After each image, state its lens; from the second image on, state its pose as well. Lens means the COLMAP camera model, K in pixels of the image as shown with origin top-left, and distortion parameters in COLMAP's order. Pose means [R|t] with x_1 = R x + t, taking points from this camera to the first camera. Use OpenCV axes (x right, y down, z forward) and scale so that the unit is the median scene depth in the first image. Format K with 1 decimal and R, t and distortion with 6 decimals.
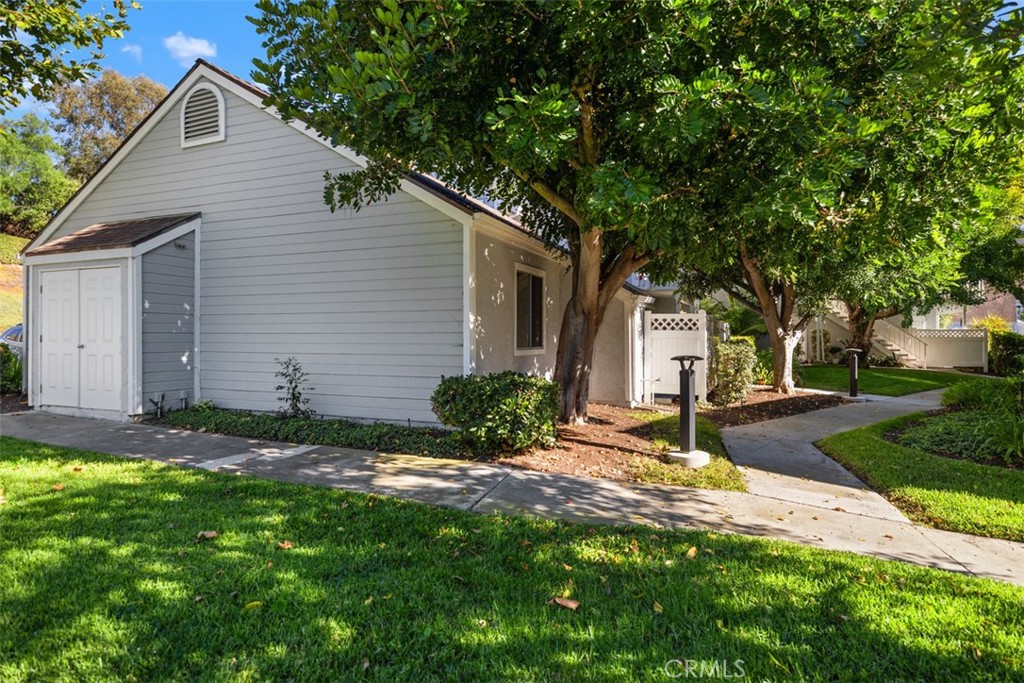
lens RADIAL K [[537.8, 0, 521.2], [0, 537.8, 332.1], [0, 0, 1]] dist [0.001775, -0.000897]
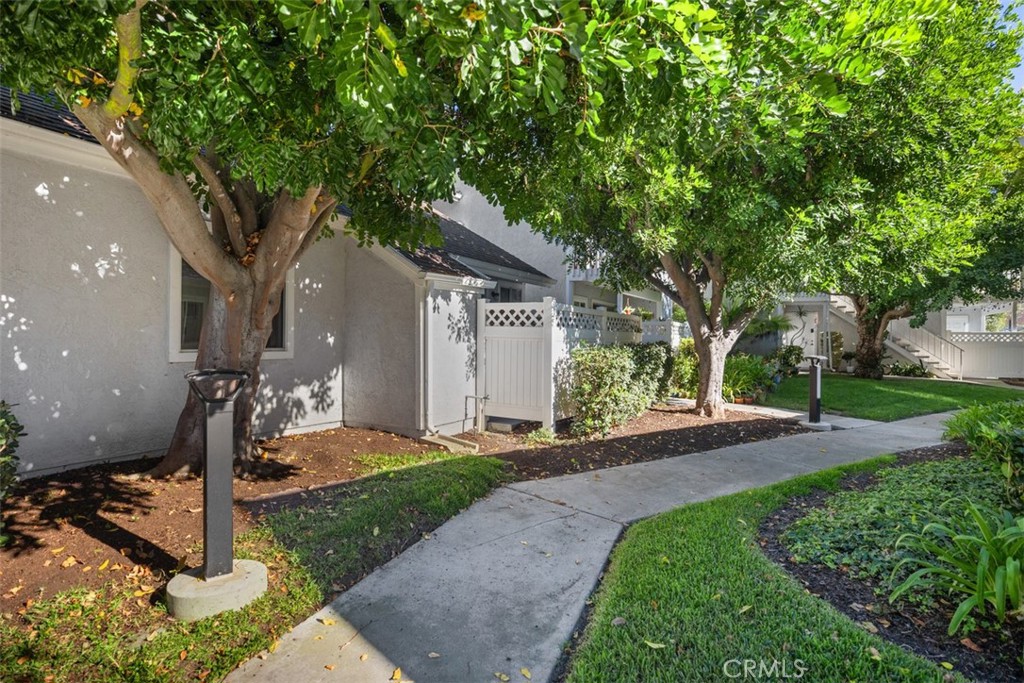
lens RADIAL K [[537.8, 0, 502.3], [0, 537.8, 341.0], [0, 0, 1]] dist [0.001775, -0.000897]
pose [[0.995850, 0.008942, -0.090566, 0.276924], [-0.007645, 0.999863, 0.014649, 0.004433], [0.090685, -0.013896, 0.995783, 0.259031]]
